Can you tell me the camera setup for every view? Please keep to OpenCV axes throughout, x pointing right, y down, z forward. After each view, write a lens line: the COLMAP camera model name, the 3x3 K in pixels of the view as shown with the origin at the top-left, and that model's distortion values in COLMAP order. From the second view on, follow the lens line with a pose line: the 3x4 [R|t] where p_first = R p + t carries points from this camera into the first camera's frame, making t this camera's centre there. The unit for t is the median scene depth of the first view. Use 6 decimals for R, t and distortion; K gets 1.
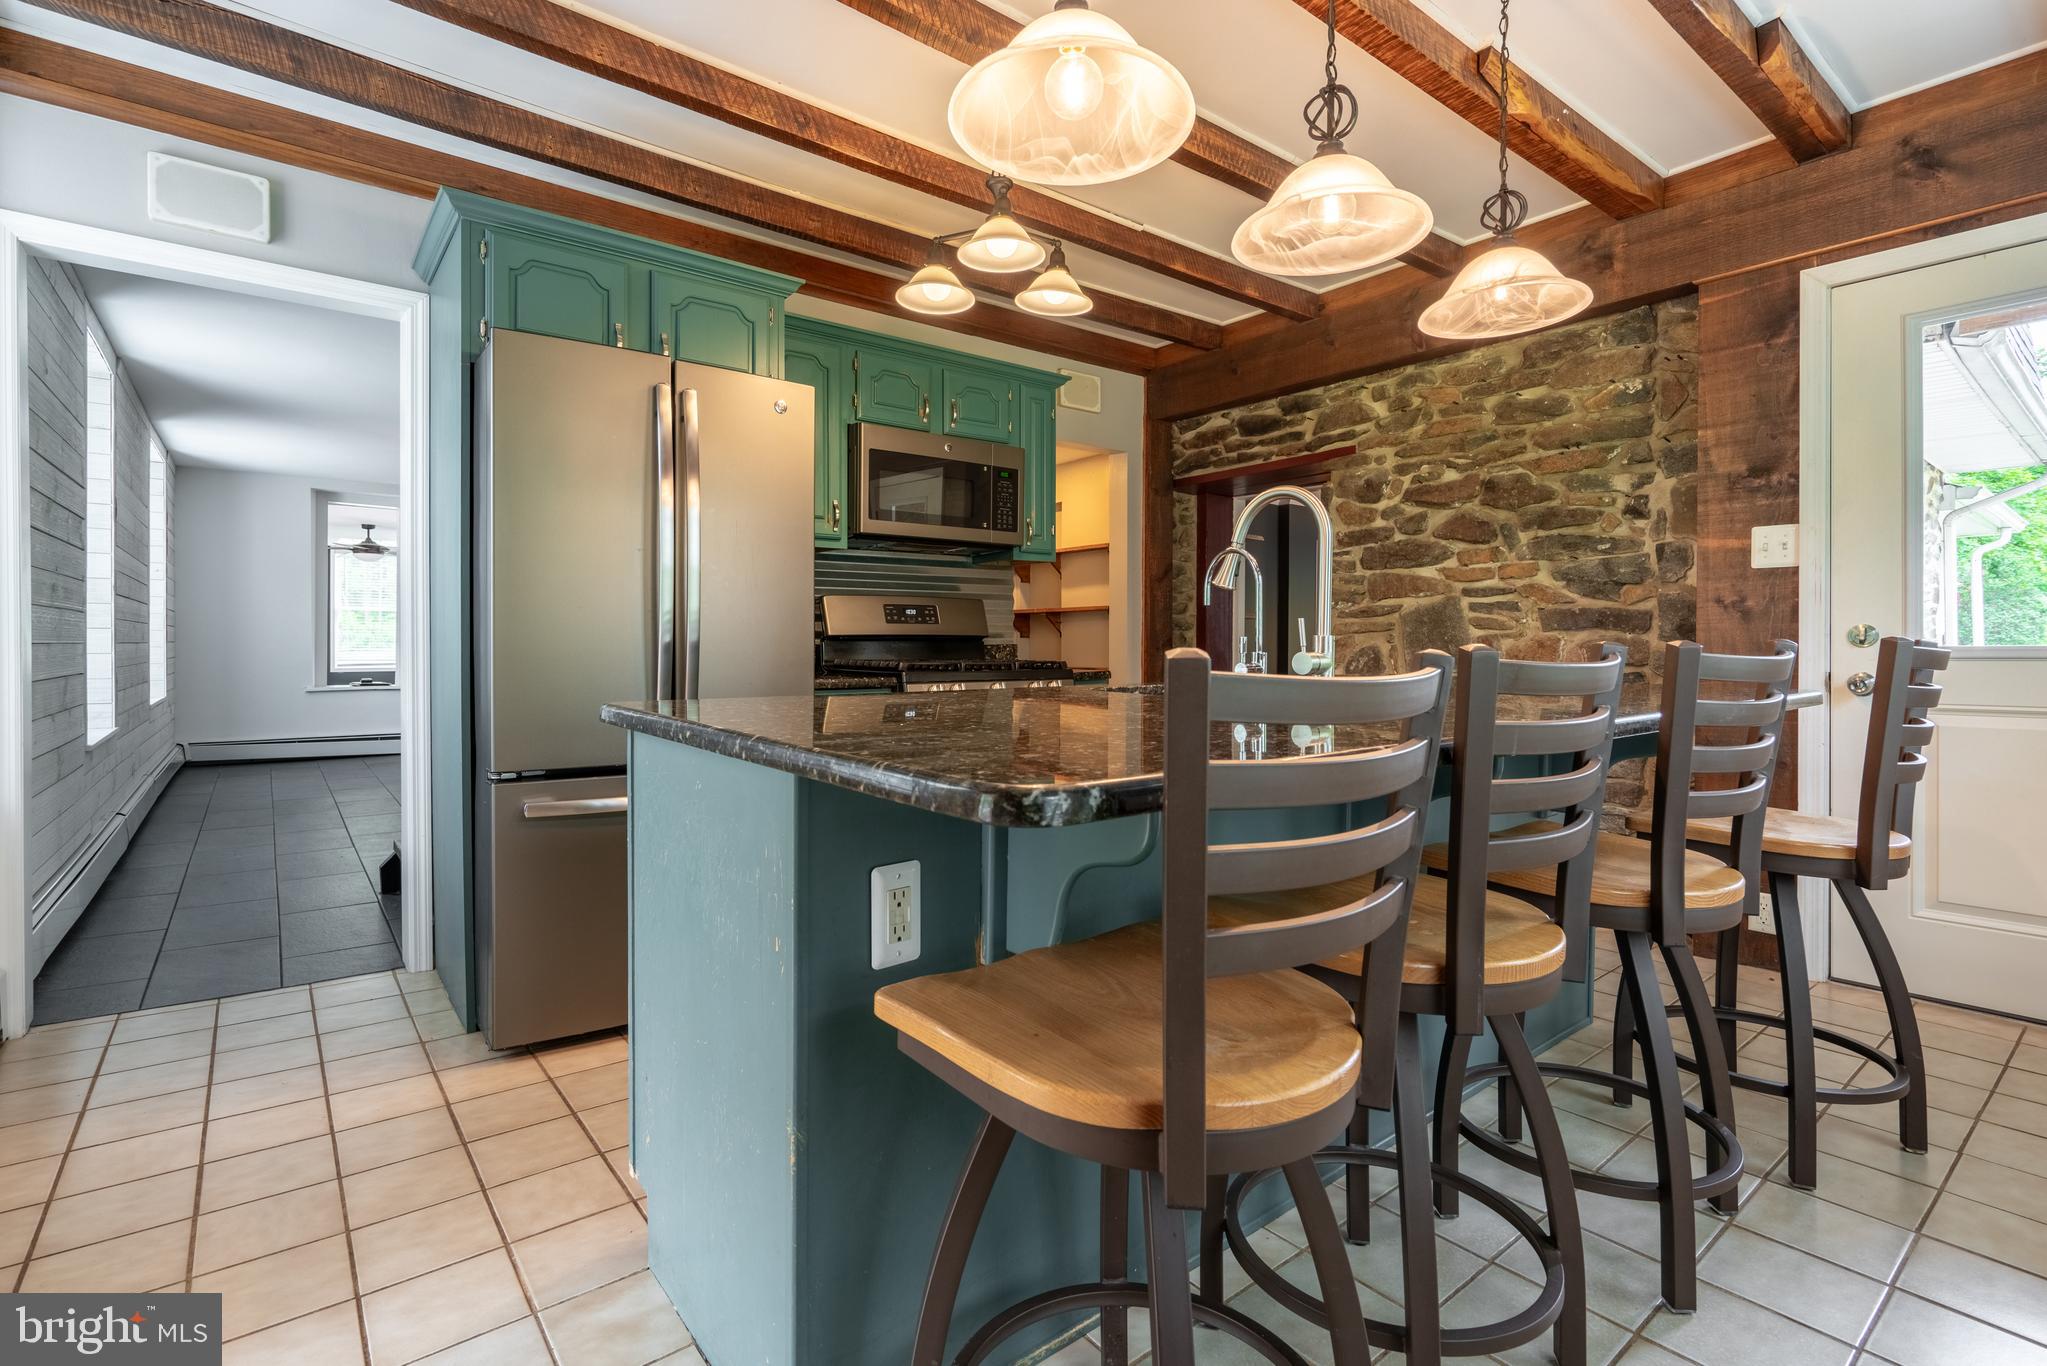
lens RADIAL K [[929.3, 0, 1022.5], [0, 929.3, 667.3], [0, 0, 1]] dist [-0.010830, 0.003365]
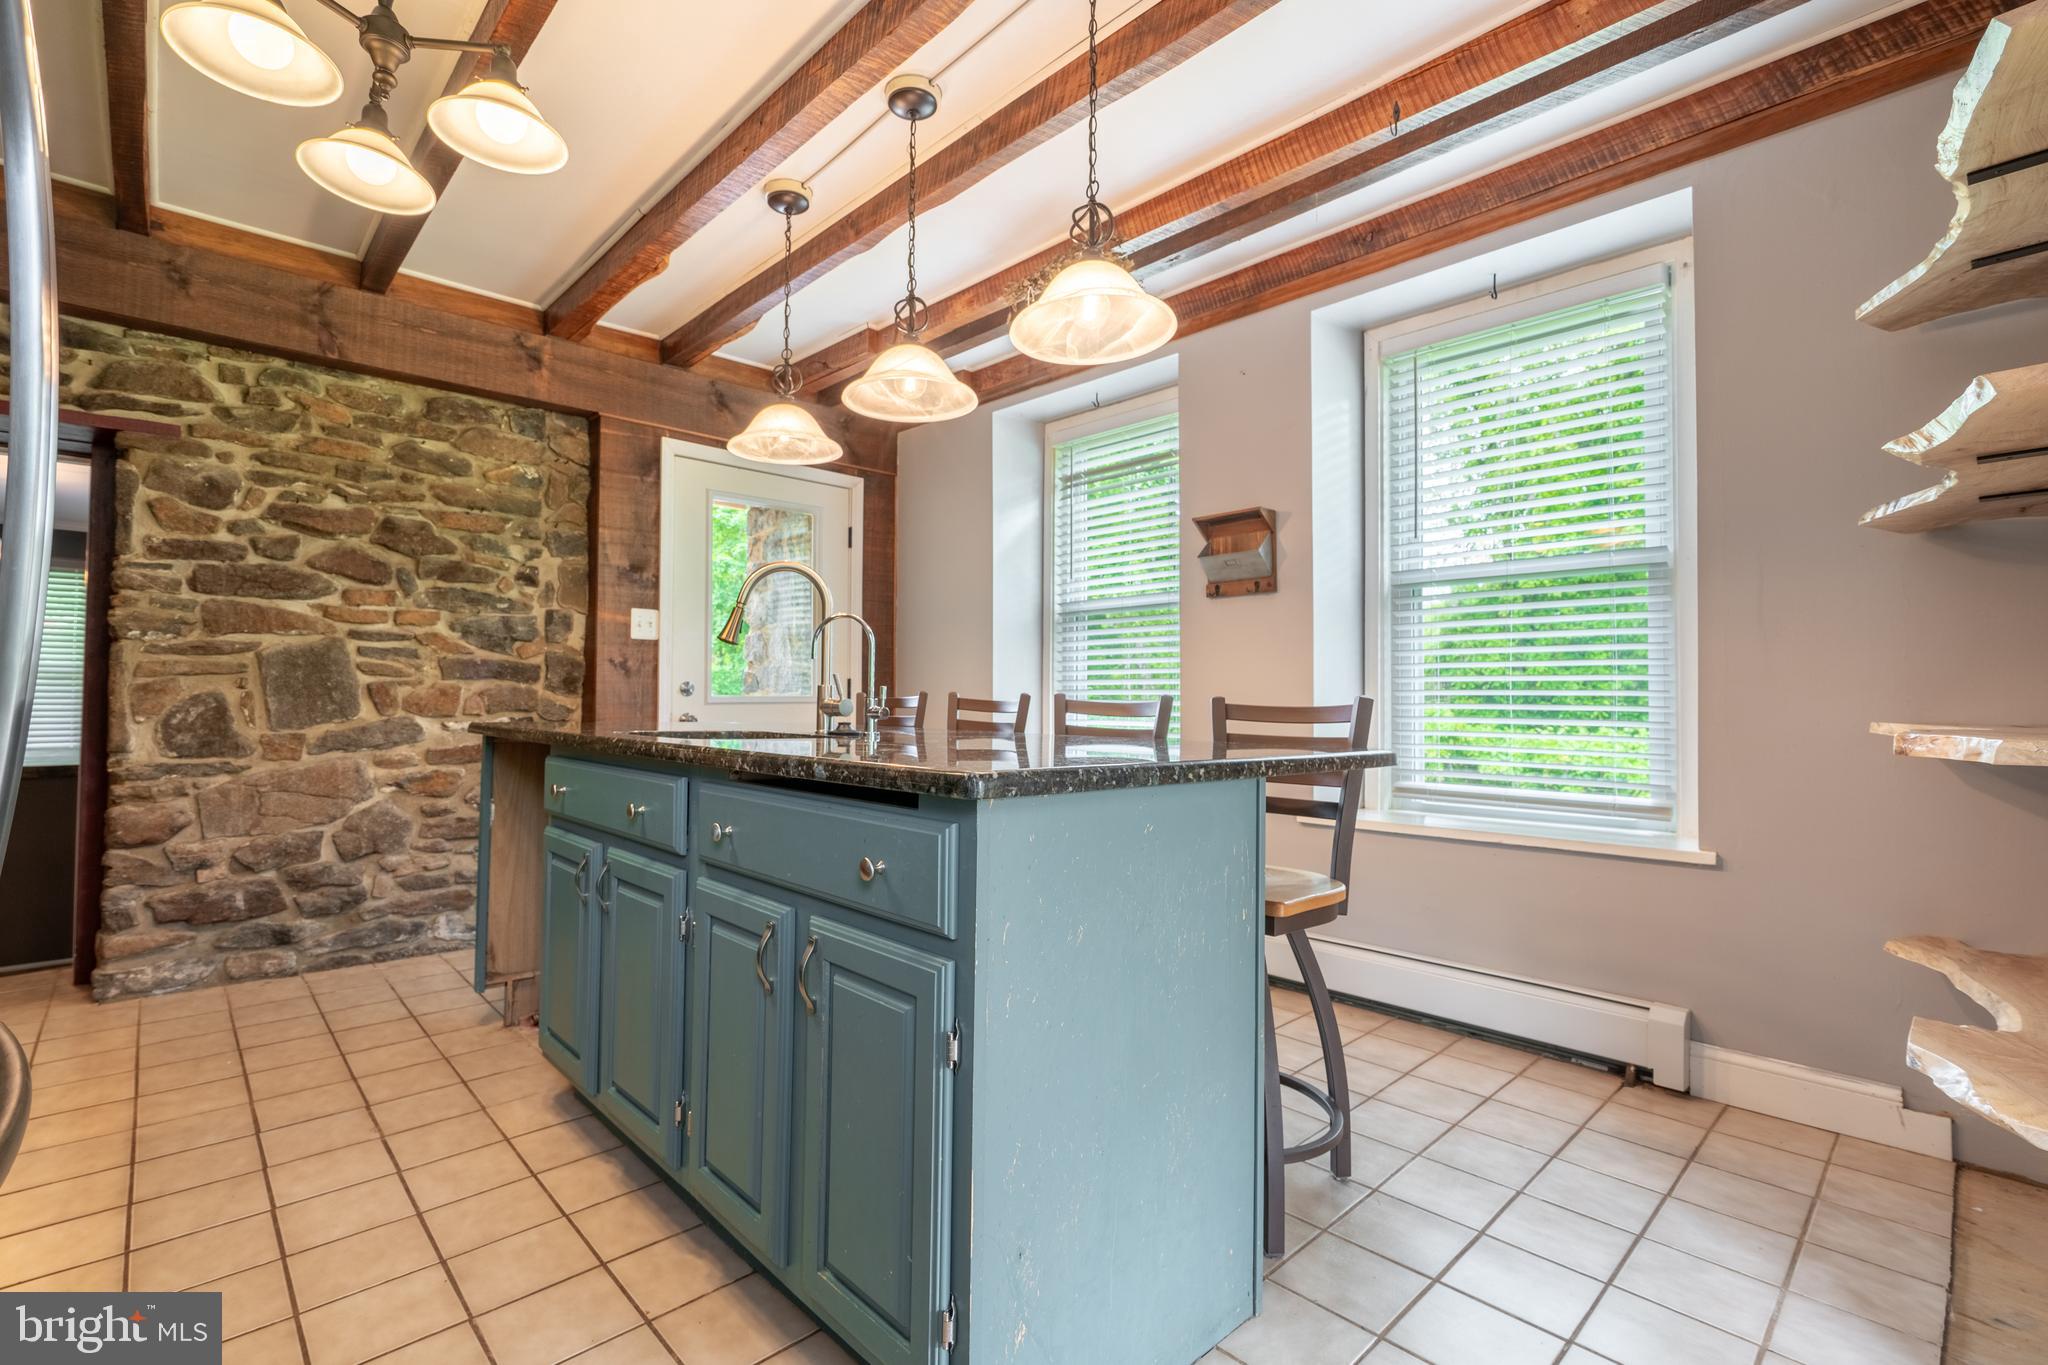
lens RADIAL K [[929.7, 0, 1025.1], [0, 929.7, 689.0], [0, 0, 1]] dist [-0.010830, 0.003365]
pose [[-0.083468, 0.011313, 0.996446, -0.502953], [0.017590, 0.999796, -0.009878, -0.006862], [-0.996355, 0.016703, -0.083650, 0.431296]]
